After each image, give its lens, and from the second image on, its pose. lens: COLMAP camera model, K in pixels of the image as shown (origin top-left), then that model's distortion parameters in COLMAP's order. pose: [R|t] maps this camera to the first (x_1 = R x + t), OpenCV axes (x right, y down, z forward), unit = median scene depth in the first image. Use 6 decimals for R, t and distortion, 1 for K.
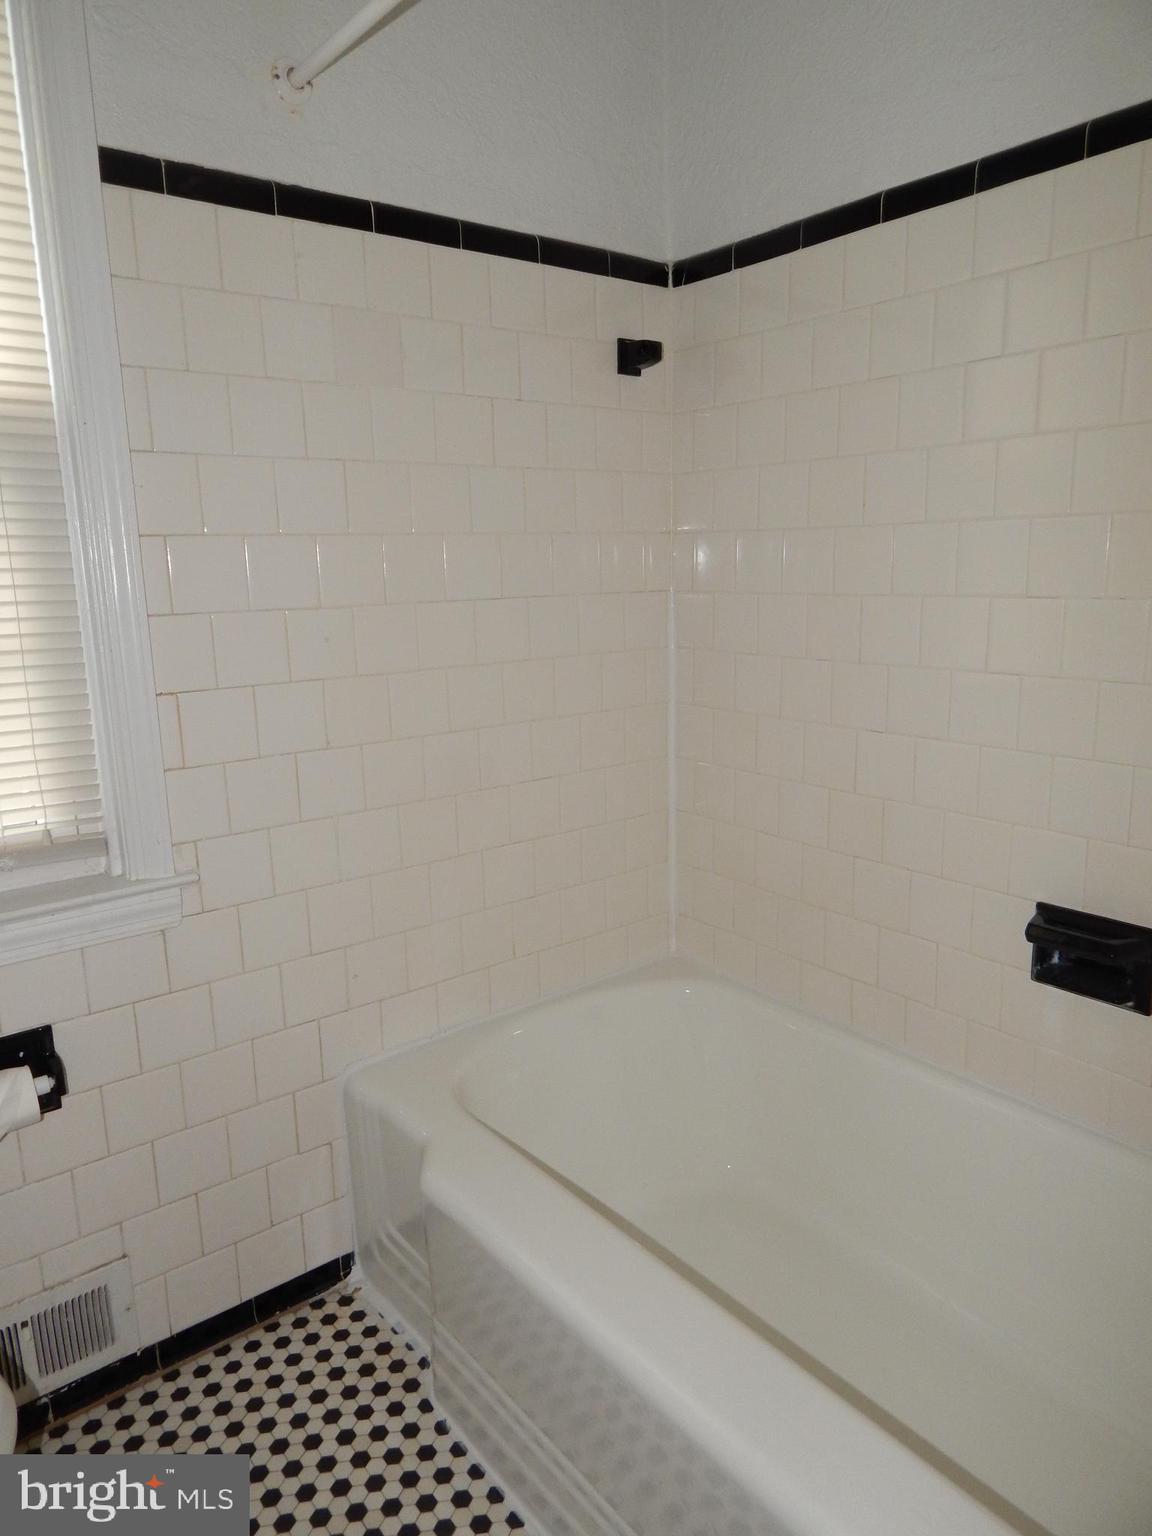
lens RADIAL K [[1025.2, 0, 567.3], [0, 1025.2, 765.7], [0, 0, 1]] dist [0.014016, -0.013225]
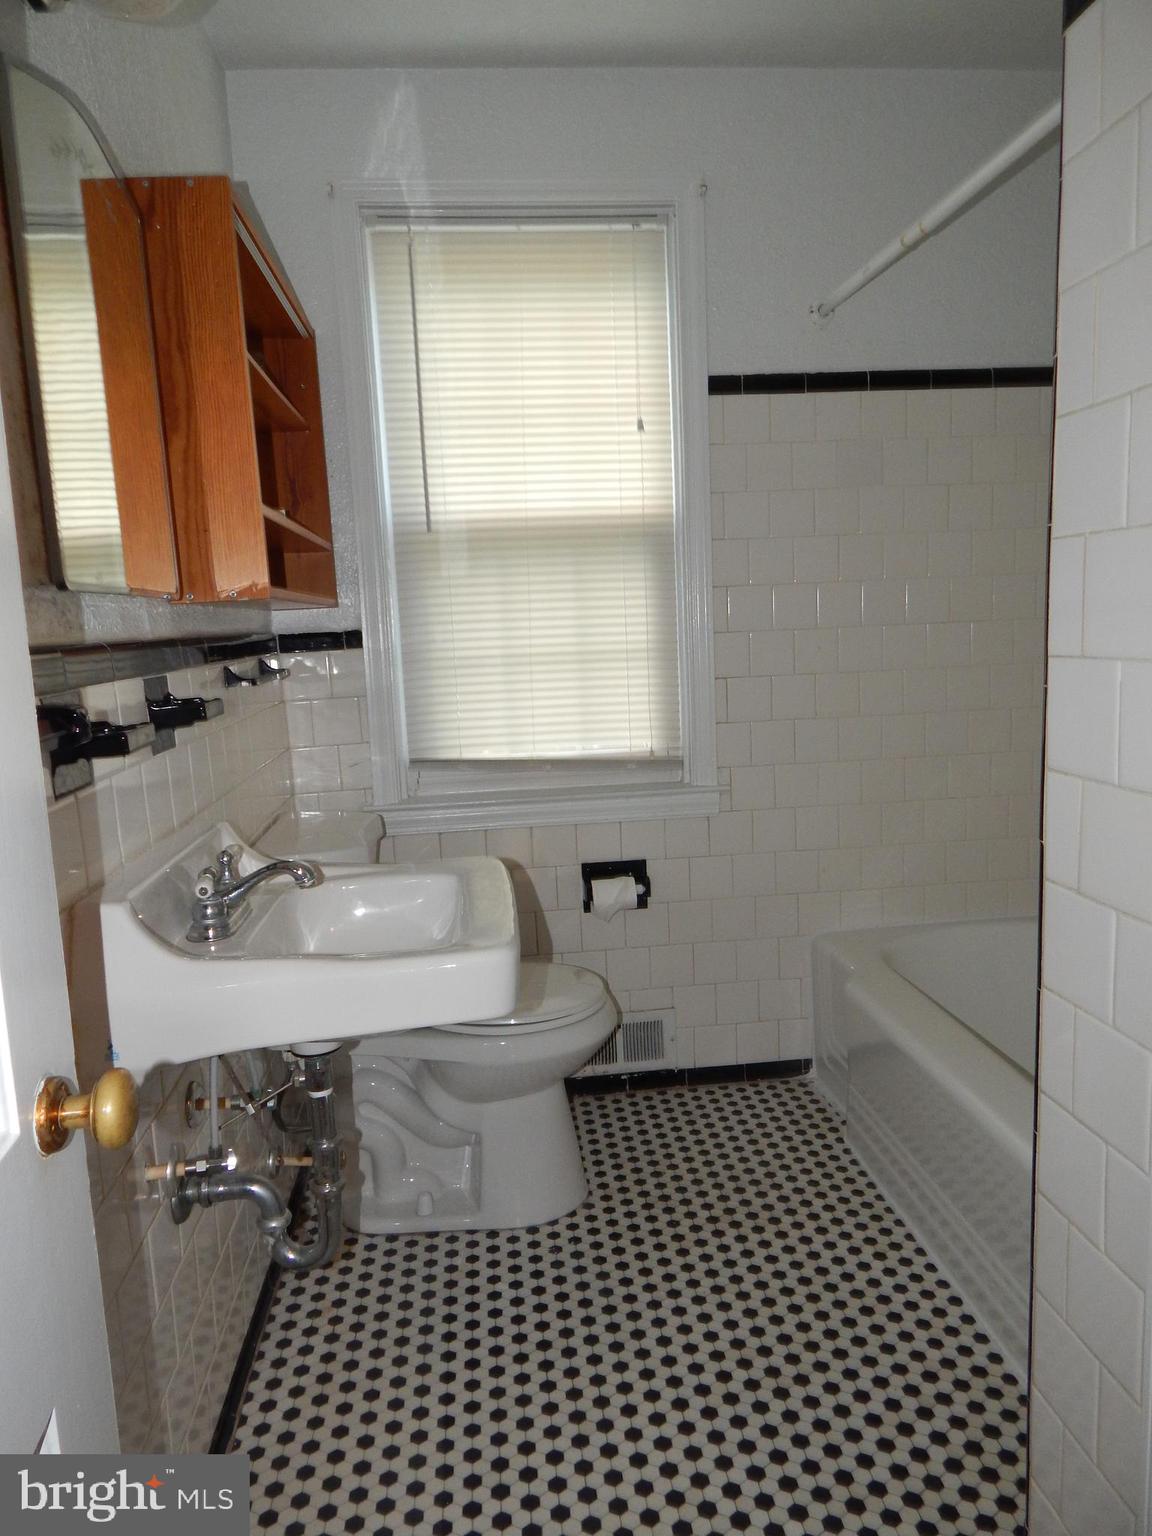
lens RADIAL K [[1025.2, 0, 567.4], [0, 1025.2, 765.5], [0, 0, 1]] dist [0.014016, -0.013225]
pose [[0.854026, 0.054996, -0.517315, 0.280203], [-0.082250, 0.996164, -0.029882, 0.145768], [0.513687, 0.068069, 0.855273, -0.576060]]
